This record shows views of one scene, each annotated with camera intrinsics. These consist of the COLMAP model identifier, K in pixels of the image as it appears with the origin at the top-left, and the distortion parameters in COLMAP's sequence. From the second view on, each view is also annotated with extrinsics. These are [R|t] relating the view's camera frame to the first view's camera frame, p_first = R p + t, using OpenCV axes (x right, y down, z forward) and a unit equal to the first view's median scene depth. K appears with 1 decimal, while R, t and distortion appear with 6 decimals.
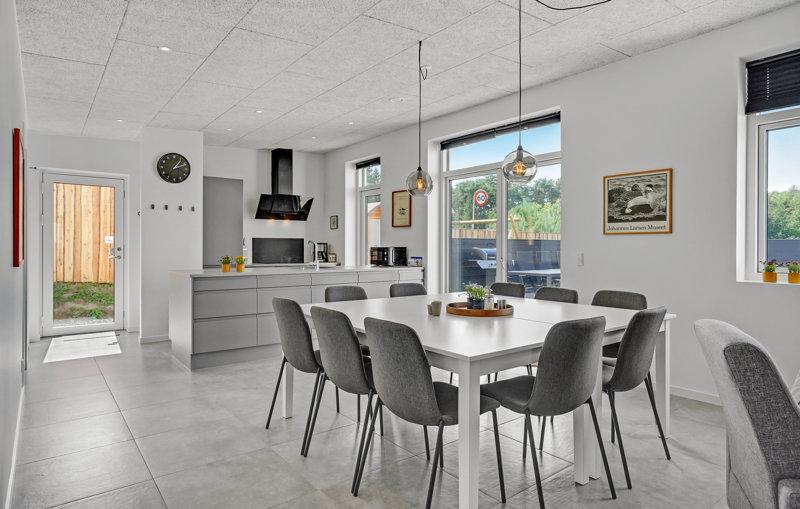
lens RADIAL K [[456.4, 0, 402.6], [0, 456.4, 250.1], [0, 0, 1]] dist [-0.008860, 0.003075]
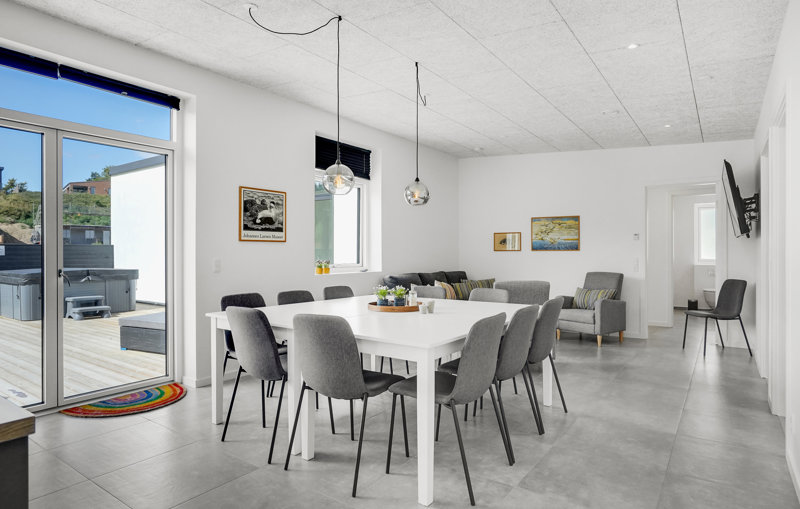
lens RADIAL K [[456.4, 0, 403.6], [0, 456.4, 251.6], [0, 0, 1]] dist [-0.008860, 0.003075]
pose [[-0.268451, -0.005367, 0.963278, -0.552812], [0.005700, 0.999958, 0.007160, -0.012080], [-0.963276, 0.007412, -0.268410, 0.742239]]
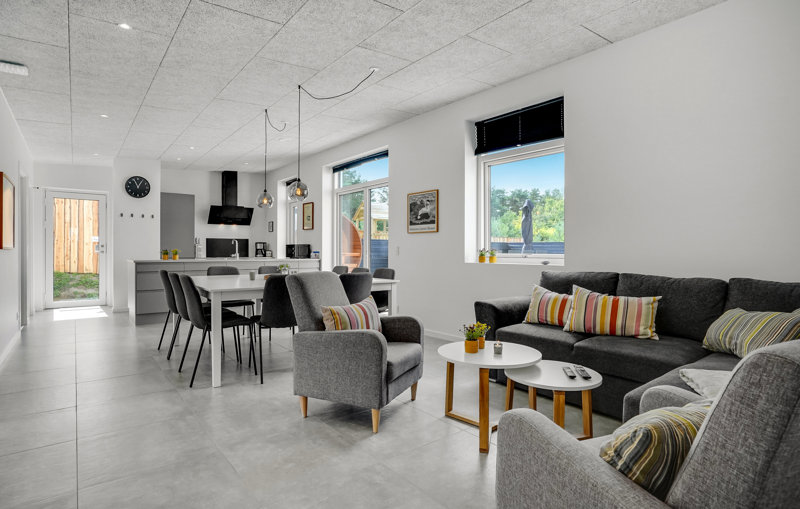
lens RADIAL K [[408.8, 0, 396.9], [0, 408.8, 254.6], [0, 0, 1]] dist [-0.021215, 0.000863]
pose [[0.999999, -0.000227, 0.001061, 0.327098], [0.000224, 0.999995, 0.003101, 0.025038], [-0.001062, -0.003101, 0.999995, -0.270234]]
